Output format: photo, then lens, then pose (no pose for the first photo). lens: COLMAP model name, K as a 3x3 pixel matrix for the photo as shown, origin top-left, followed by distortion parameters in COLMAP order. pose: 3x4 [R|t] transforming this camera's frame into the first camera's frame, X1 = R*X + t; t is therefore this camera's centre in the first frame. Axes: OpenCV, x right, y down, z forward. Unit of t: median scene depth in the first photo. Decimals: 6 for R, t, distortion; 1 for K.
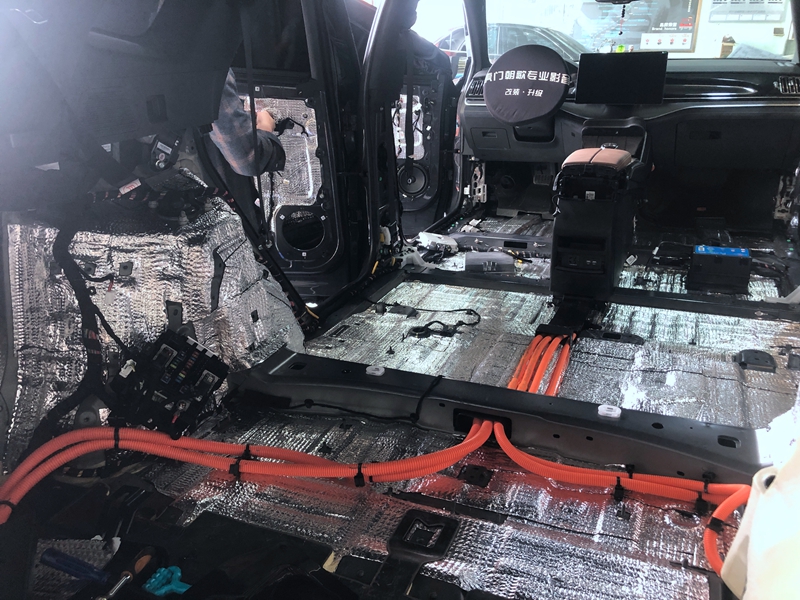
lens RADIAL K [[654.0, 0, 400.0], [0, 654.0, 300.0], [0, 0, 1]] dist [0.010317, -0.000389]
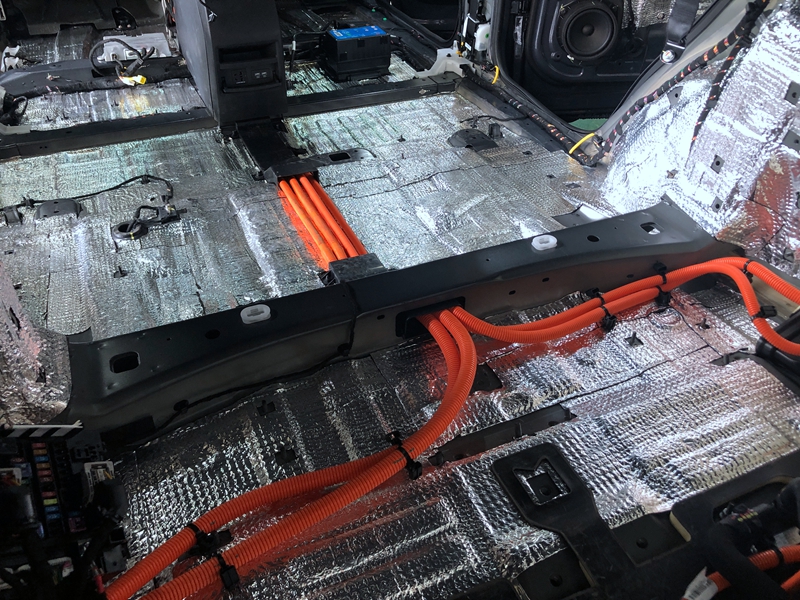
lens RADIAL K [[654.0, 0, 400.0], [0, 654.0, 300.0], [0, 0, 1]] dist [0.010317, -0.000389]
pose [[0.683114, -0.419980, 0.597471, -0.198123], [0.225150, 0.899365, 0.374767, -0.071867], [-0.694739, -0.121488, 0.708928, 0.259923]]
